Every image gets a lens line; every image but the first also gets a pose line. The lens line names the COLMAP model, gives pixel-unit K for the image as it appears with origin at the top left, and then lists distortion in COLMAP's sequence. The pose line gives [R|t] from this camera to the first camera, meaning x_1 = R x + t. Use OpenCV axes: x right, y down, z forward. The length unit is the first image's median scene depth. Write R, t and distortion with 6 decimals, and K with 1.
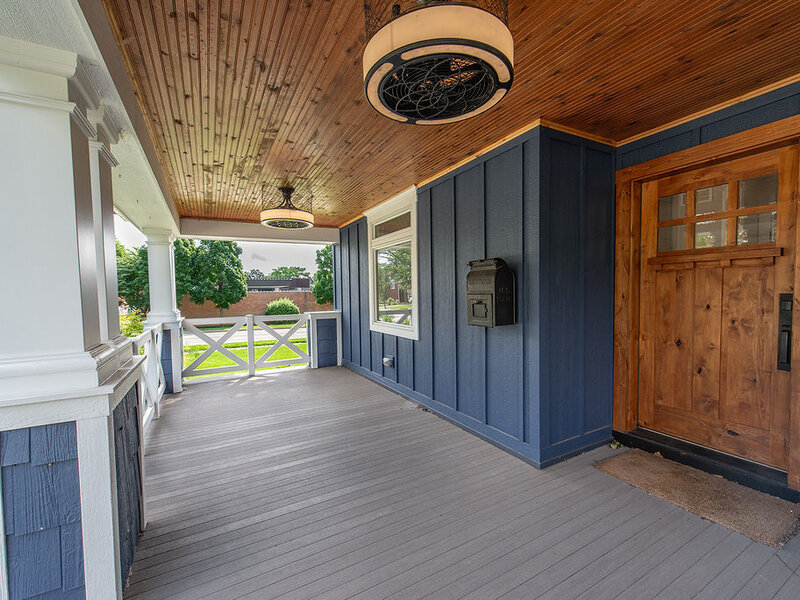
lens RADIAL K [[348.5, 0, 398.1], [0, 348.5, 307.3], [0, 0, 1]] dist [0.003071, 0.000241]
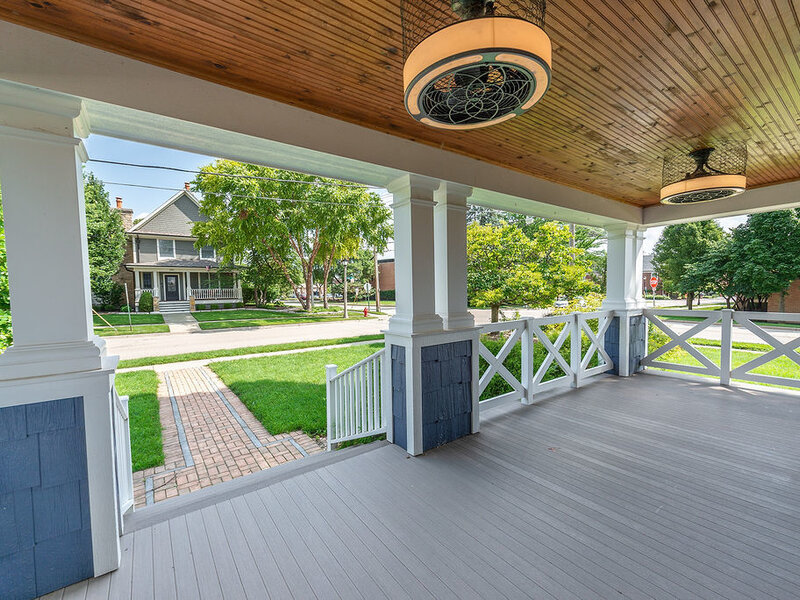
lens RADIAL K [[348.5, 0, 396.6], [0, 348.5, 299.5], [0, 0, 1]] dist [0.003071, 0.000241]
pose [[0.117302, 0.047616, -0.991954, 0.420481], [-0.028846, 0.998592, 0.044523, -0.019912], [0.992677, 0.023392, 0.118510, 0.240327]]
